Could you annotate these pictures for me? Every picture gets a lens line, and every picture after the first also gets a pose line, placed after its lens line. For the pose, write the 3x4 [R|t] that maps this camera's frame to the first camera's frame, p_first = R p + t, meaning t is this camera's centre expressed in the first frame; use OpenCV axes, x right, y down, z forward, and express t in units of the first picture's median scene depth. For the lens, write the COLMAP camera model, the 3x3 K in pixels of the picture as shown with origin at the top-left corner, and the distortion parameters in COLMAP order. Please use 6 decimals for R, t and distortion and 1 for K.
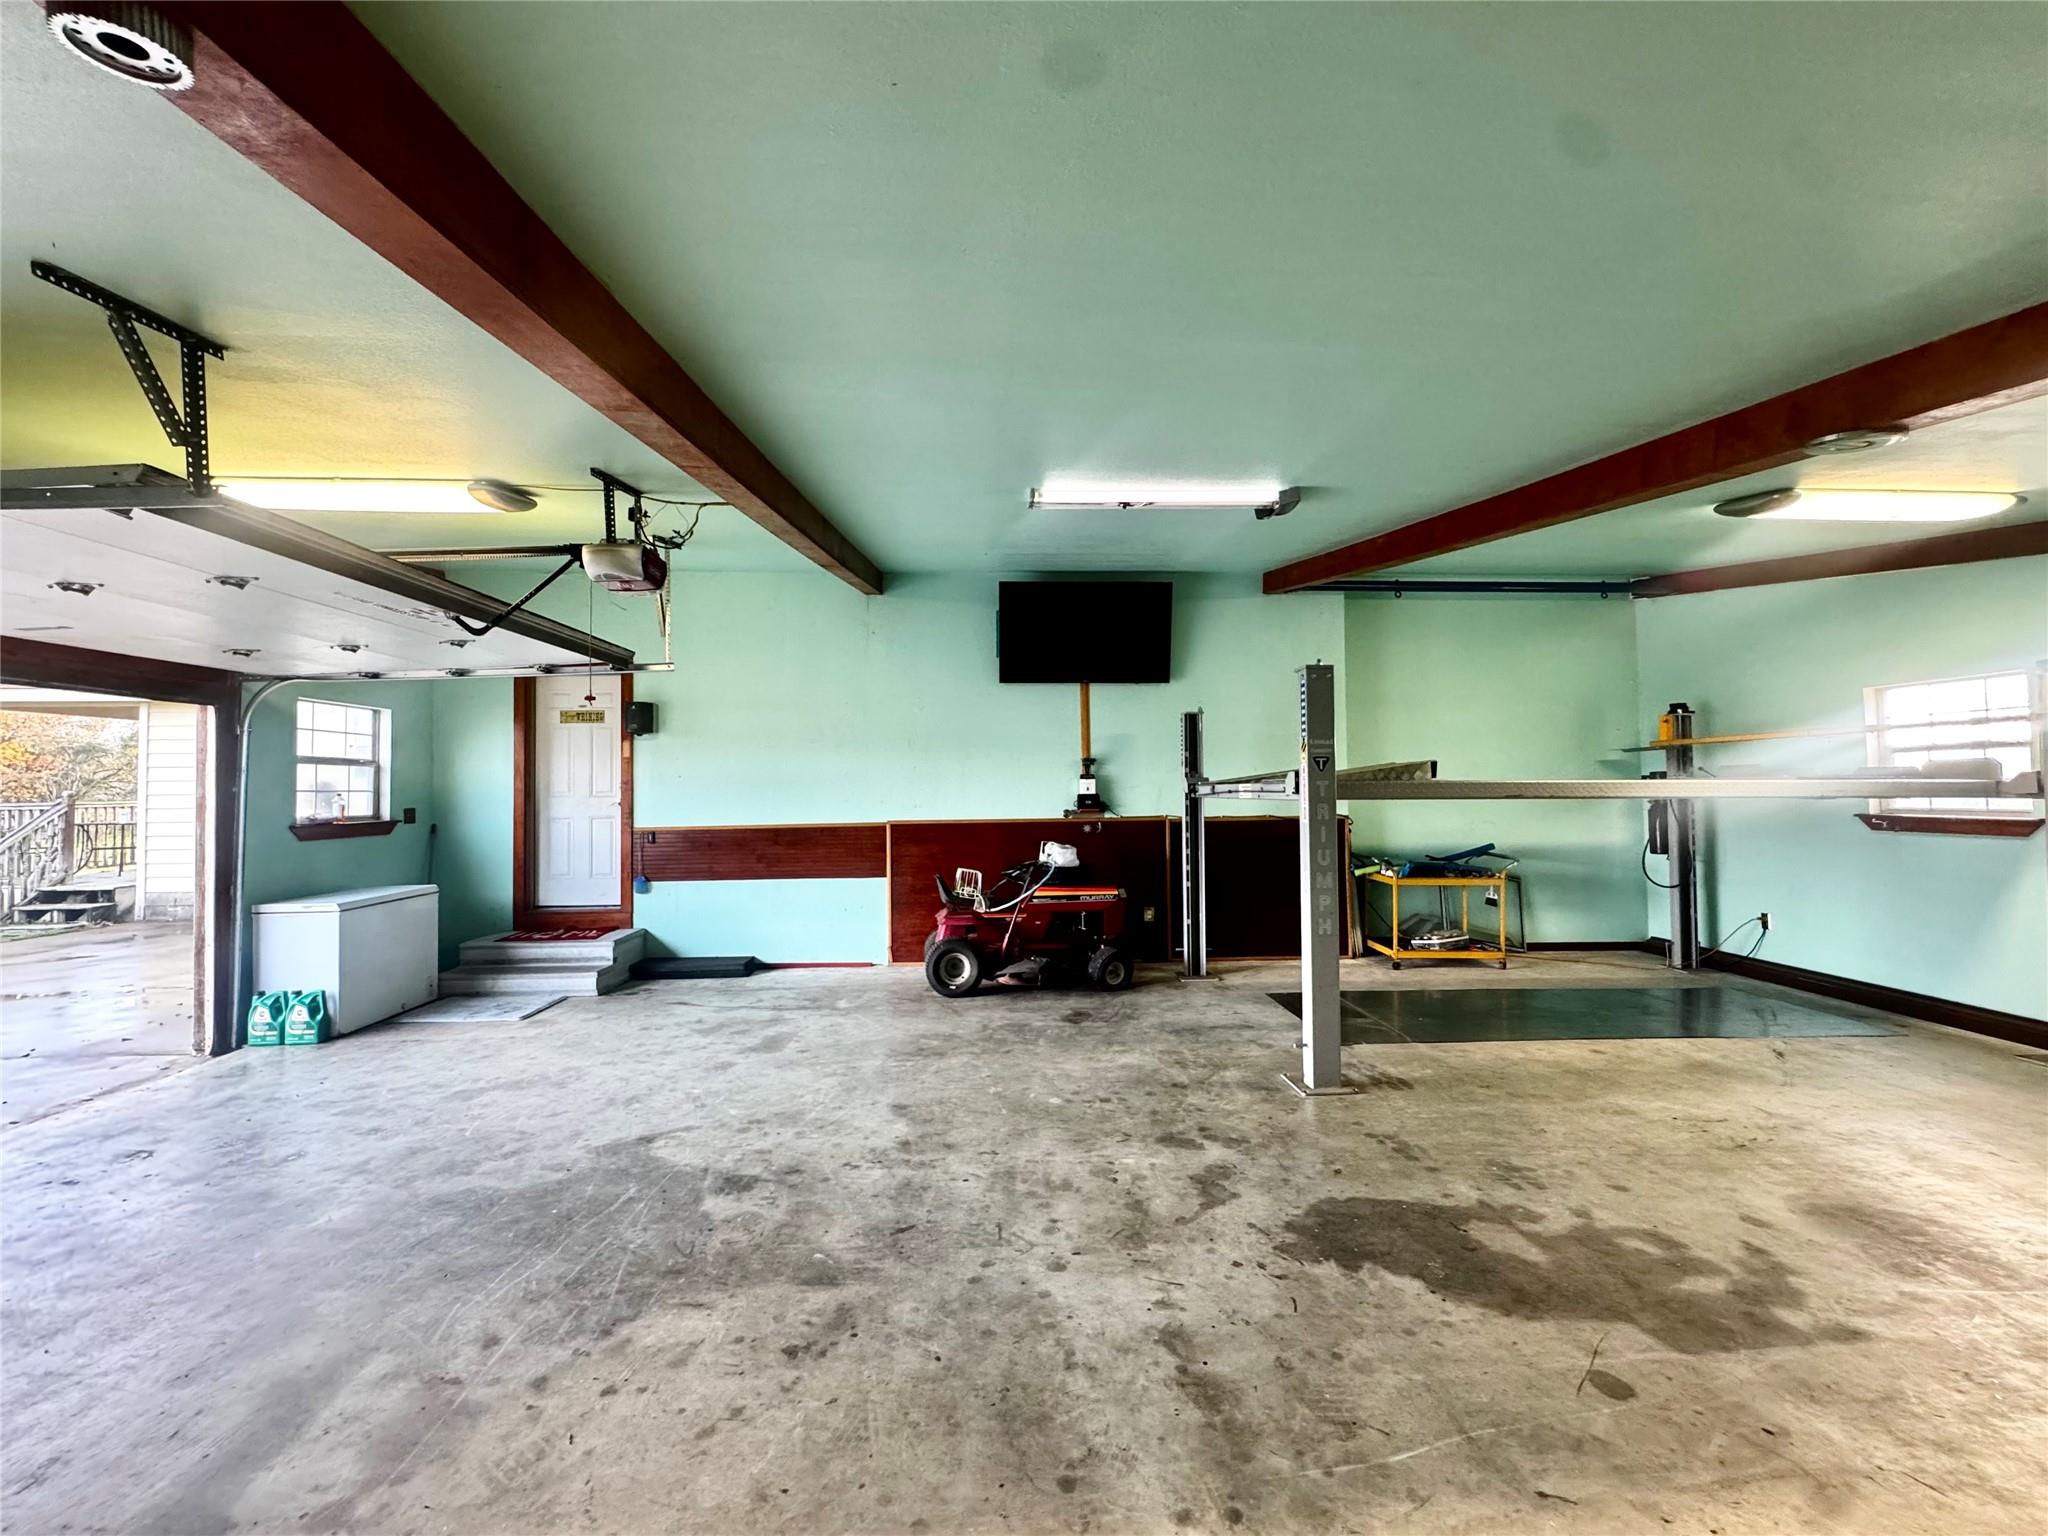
lens RADIAL K [[813.7, 0, 1024.0], [0, 813.7, 768.0], [0, 0, 1]] dist [-0.002935, 0.000024]
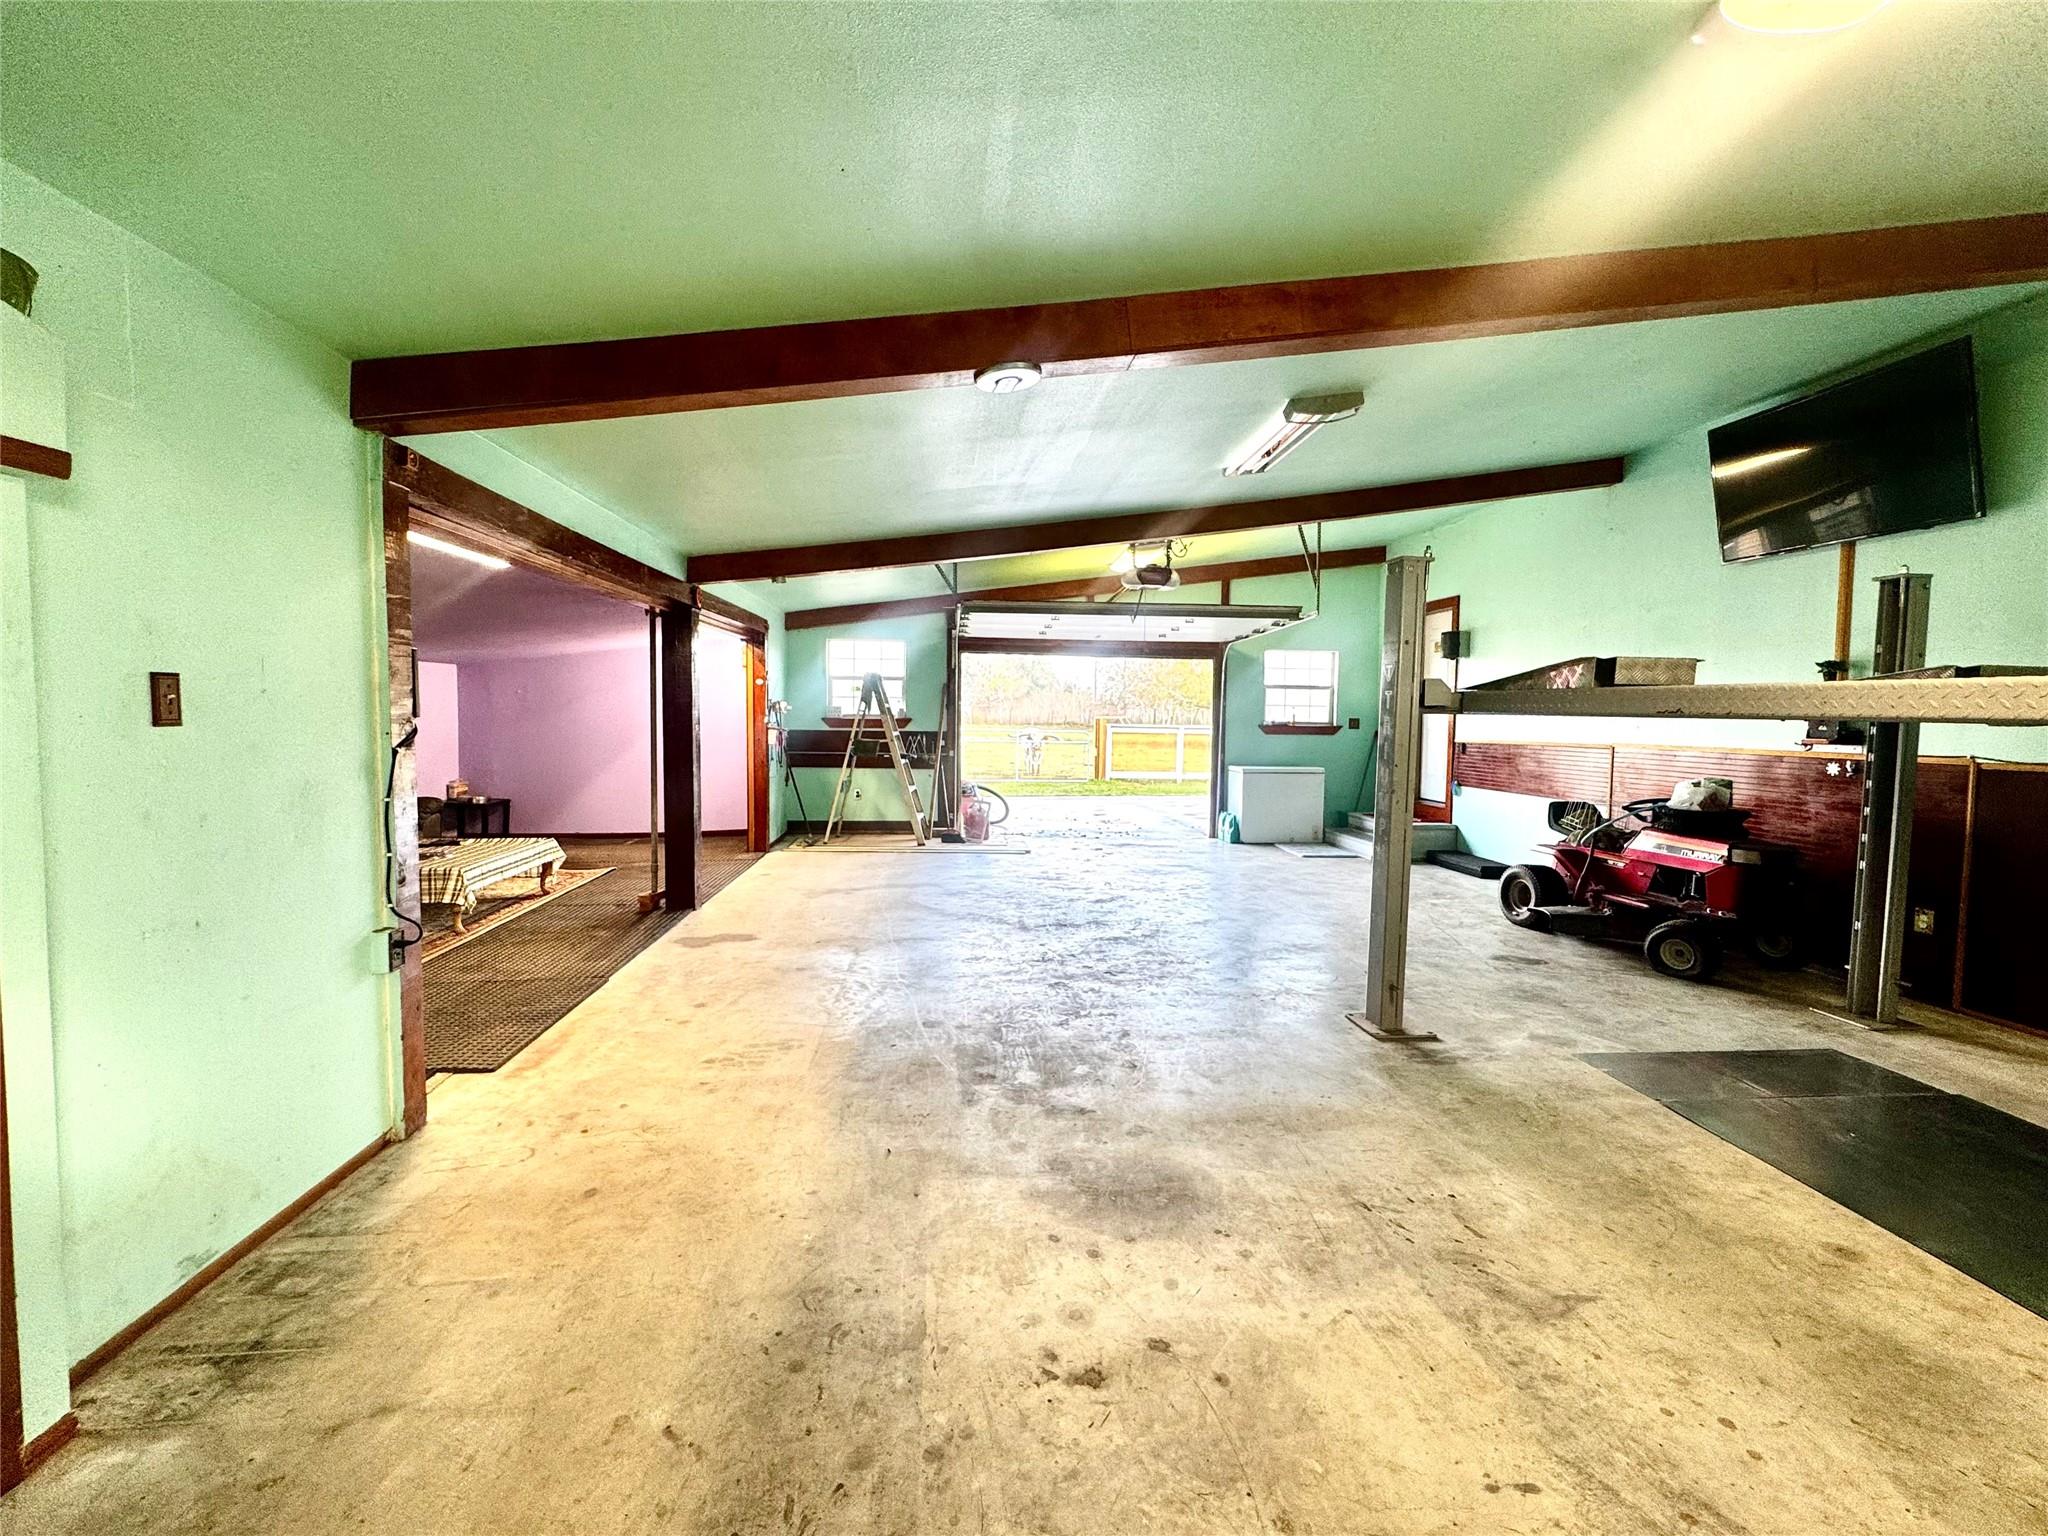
lens RADIAL K [[909.5, 0, 1024.0], [0, 909.5, 768.0], [0, 0, 1]] dist [-0.000729, -0.000032]
pose [[0.035047, 0.070838, -0.996872, 1.143348], [0.011827, 0.997385, 0.071290, 0.021207], [0.999316, -0.014288, 0.034118, 0.481717]]
